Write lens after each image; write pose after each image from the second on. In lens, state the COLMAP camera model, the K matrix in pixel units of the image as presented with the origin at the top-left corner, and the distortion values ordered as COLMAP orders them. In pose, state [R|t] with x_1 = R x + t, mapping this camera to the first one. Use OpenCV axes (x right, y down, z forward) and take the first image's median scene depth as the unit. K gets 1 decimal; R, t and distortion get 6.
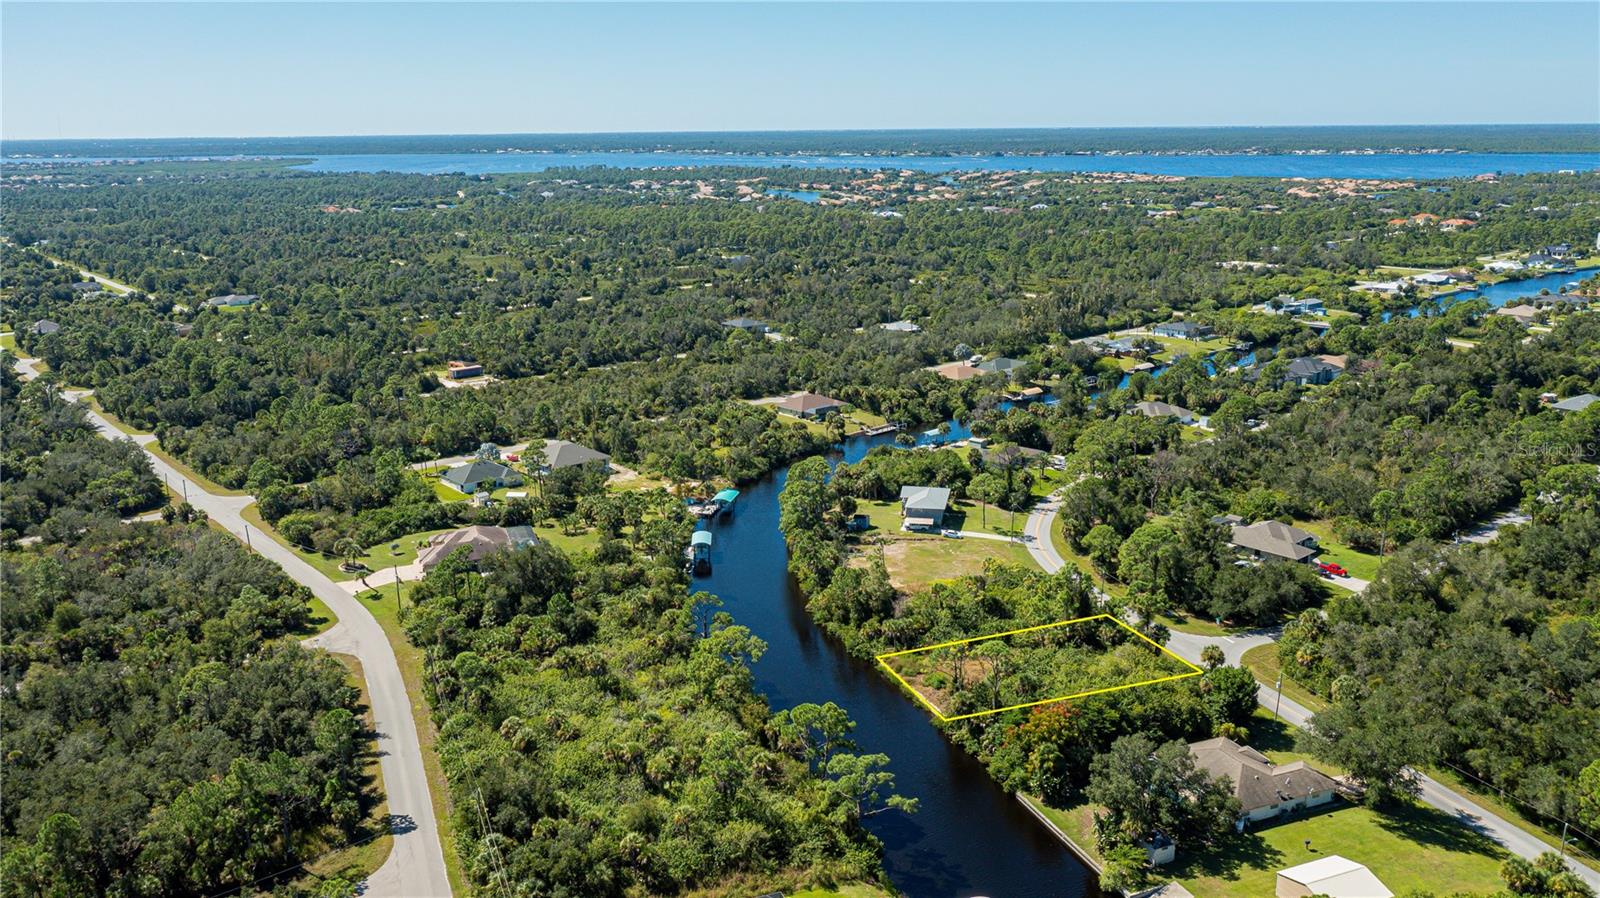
lens RADIAL K [[1260.9, 0, 809.1], [0, 1260.9, 437.7], [0, 0, 1]] dist [-0.012997, -0.002164]
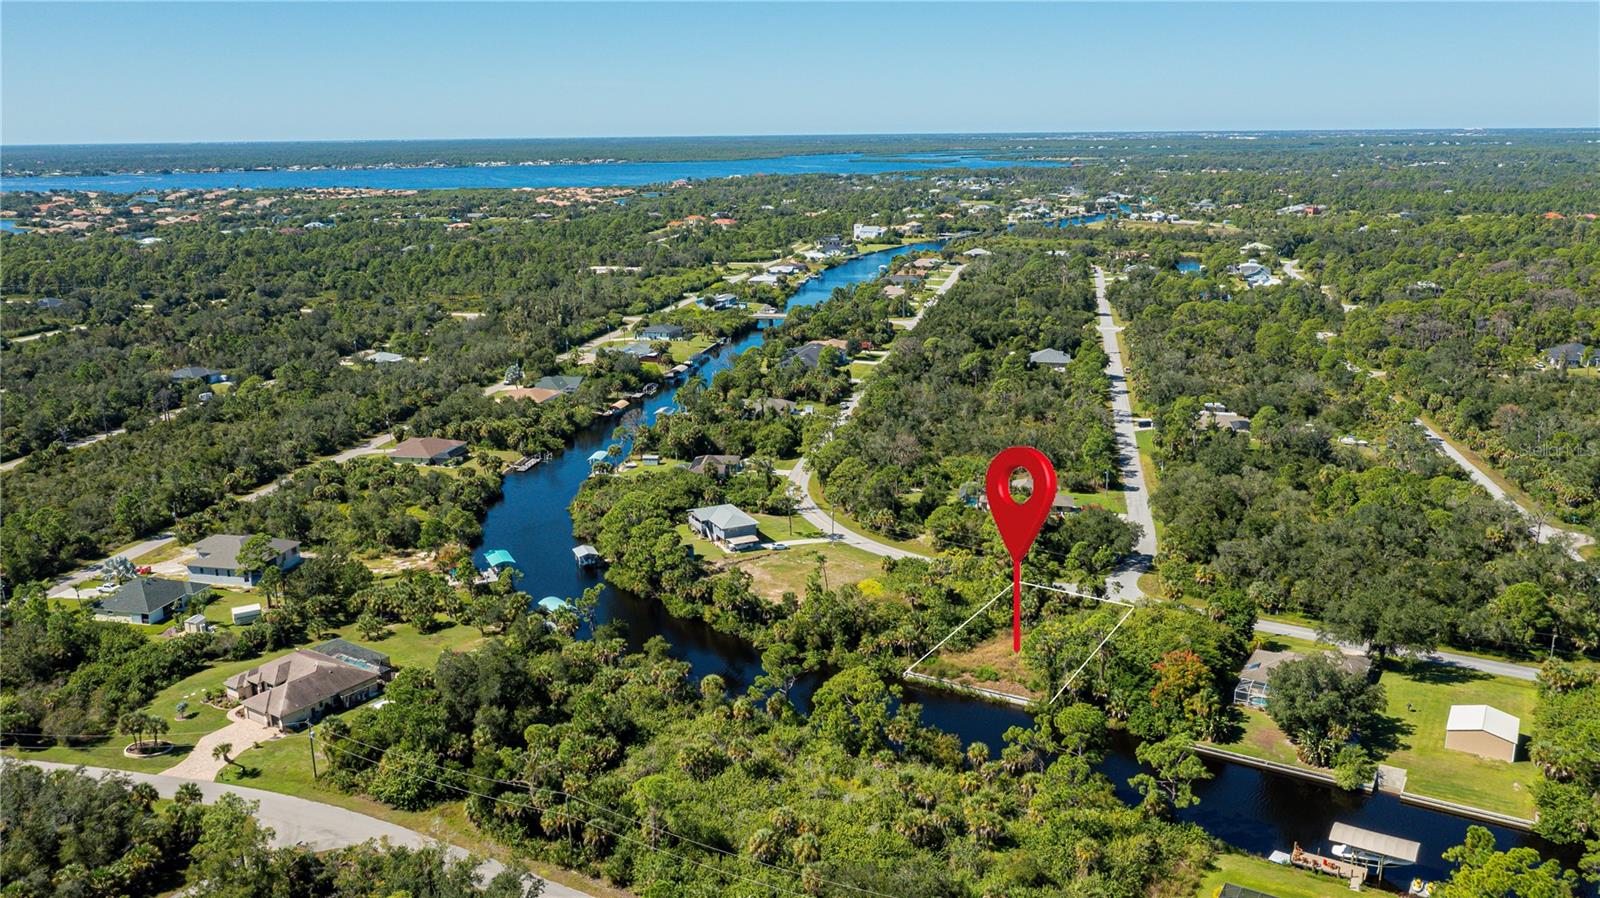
lens RADIAL K [[1250.0, 0, 789.3], [0, 1250.0, 432.8], [0, 0, 1]] dist [-0.028619, 0.058252]
pose [[0.798679, -0.138836, 0.585522, -0.310034], [0.145959, 0.988659, 0.035331, -0.031678], [-0.583787, 0.057244, 0.809886, 0.134145]]
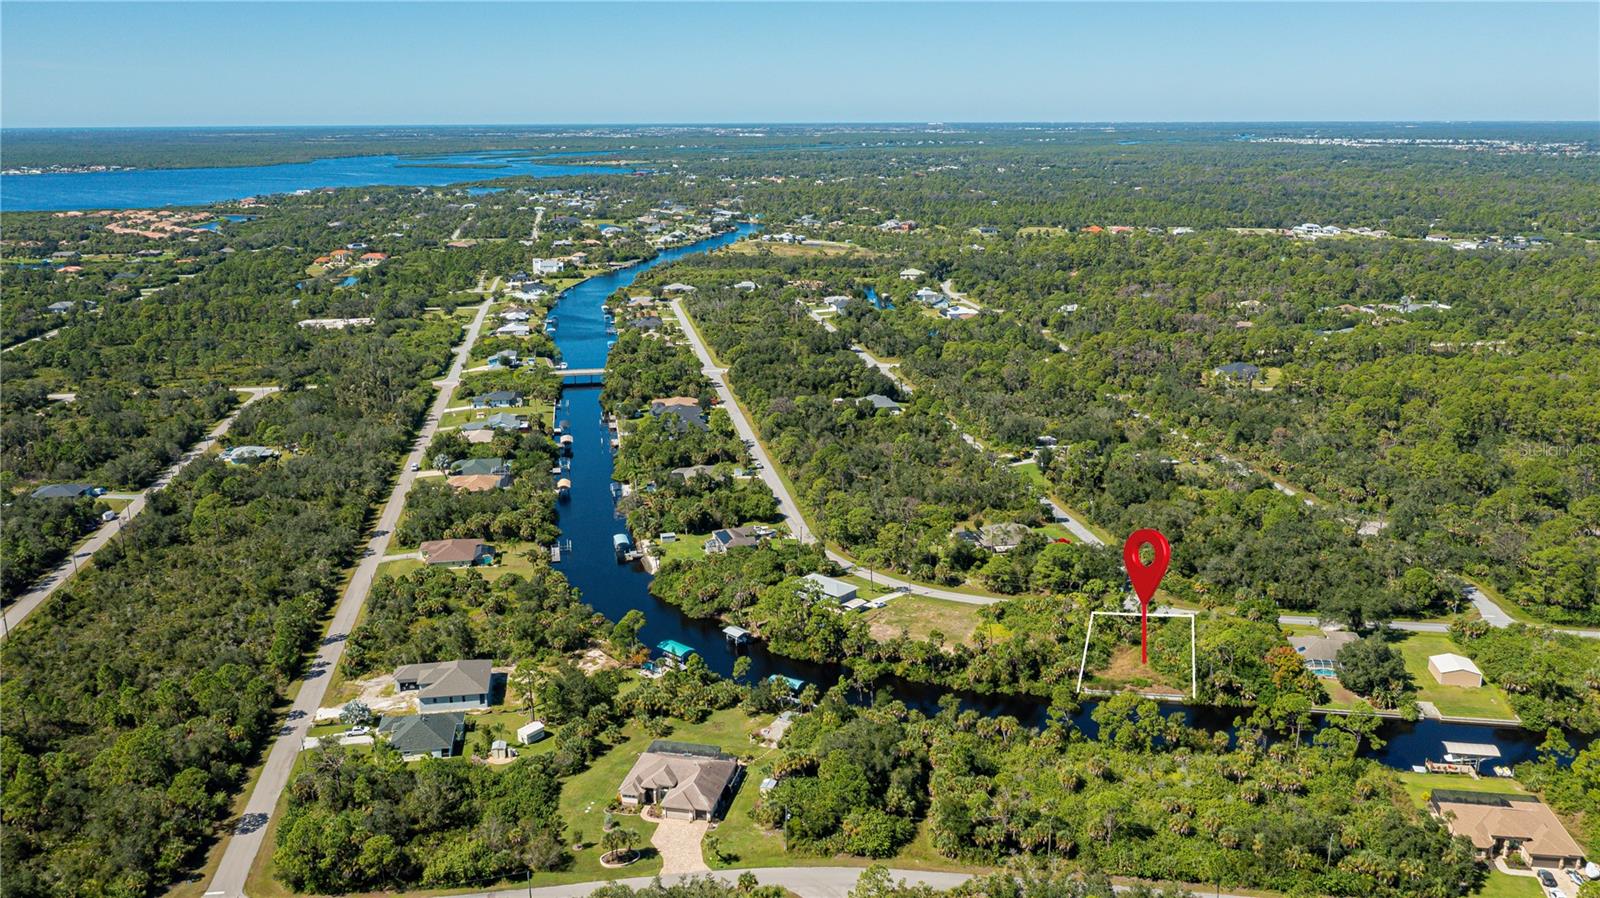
lens RADIAL K [[1260.9, 0, 809.1], [0, 1260.9, 437.7], [0, 0, 1]] dist [-0.012997, -0.002164]
pose [[0.507988, -0.198926, 0.838079, -0.659888], [0.200722, 0.973520, 0.109409, -0.168740], [-0.837651, 0.112643, 0.534465, 0.284291]]
